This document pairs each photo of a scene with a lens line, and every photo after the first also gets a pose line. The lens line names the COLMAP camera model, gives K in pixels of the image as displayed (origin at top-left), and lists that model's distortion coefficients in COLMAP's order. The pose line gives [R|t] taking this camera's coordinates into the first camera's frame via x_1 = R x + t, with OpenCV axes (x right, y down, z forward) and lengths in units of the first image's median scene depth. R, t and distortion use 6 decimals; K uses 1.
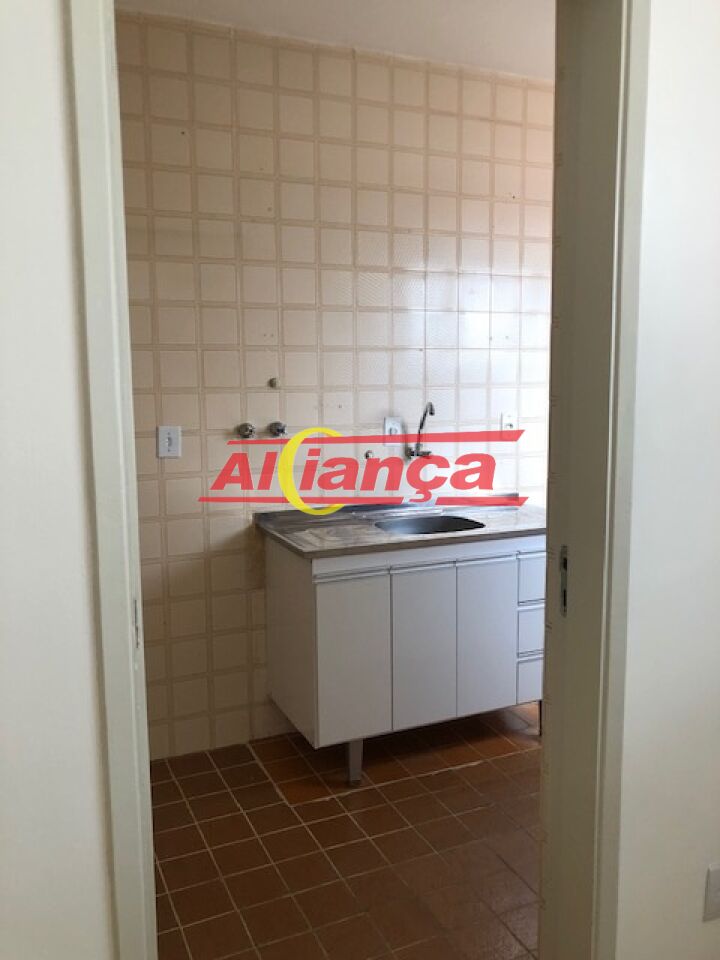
lens RADIAL K [[786.0, 0, 360.8], [0, 786.0, 479.4], [0, 0, 1]] dist [-0.002719, 0.005291]
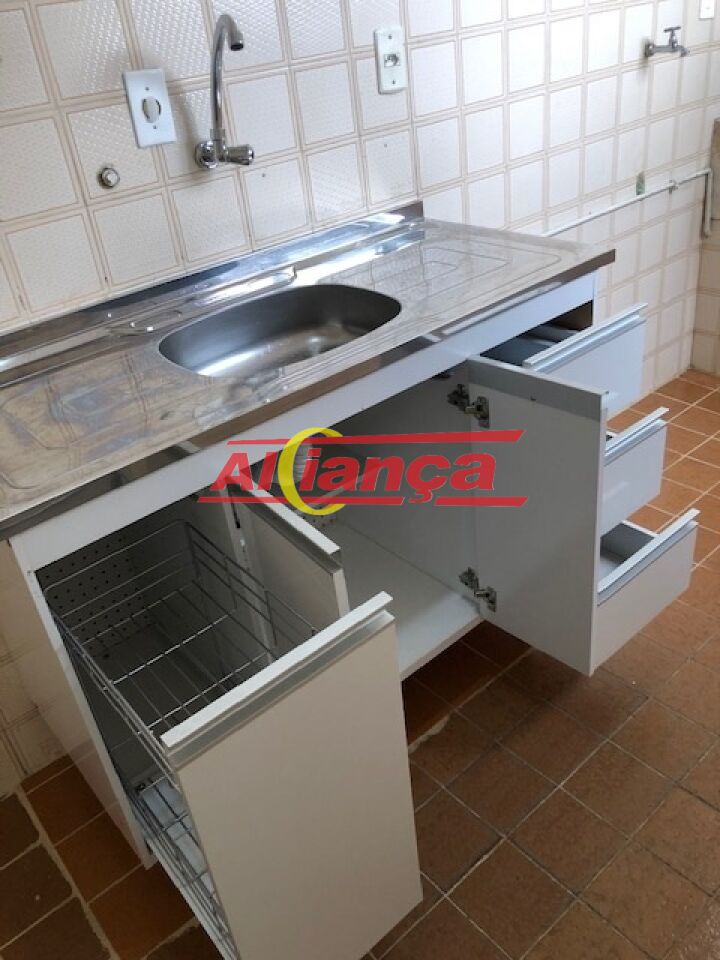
lens RADIAL K [[786.0, 0, 354.6], [0, 786.0, 480.7], [0, 0, 1]] dist [-0.002719, 0.005291]
pose [[0.956816, -0.228033, 0.180288, 0.024401], [0.140554, 0.905793, 0.399728, -0.033191], [-0.254455, -0.357126, 0.898729, 0.535692]]
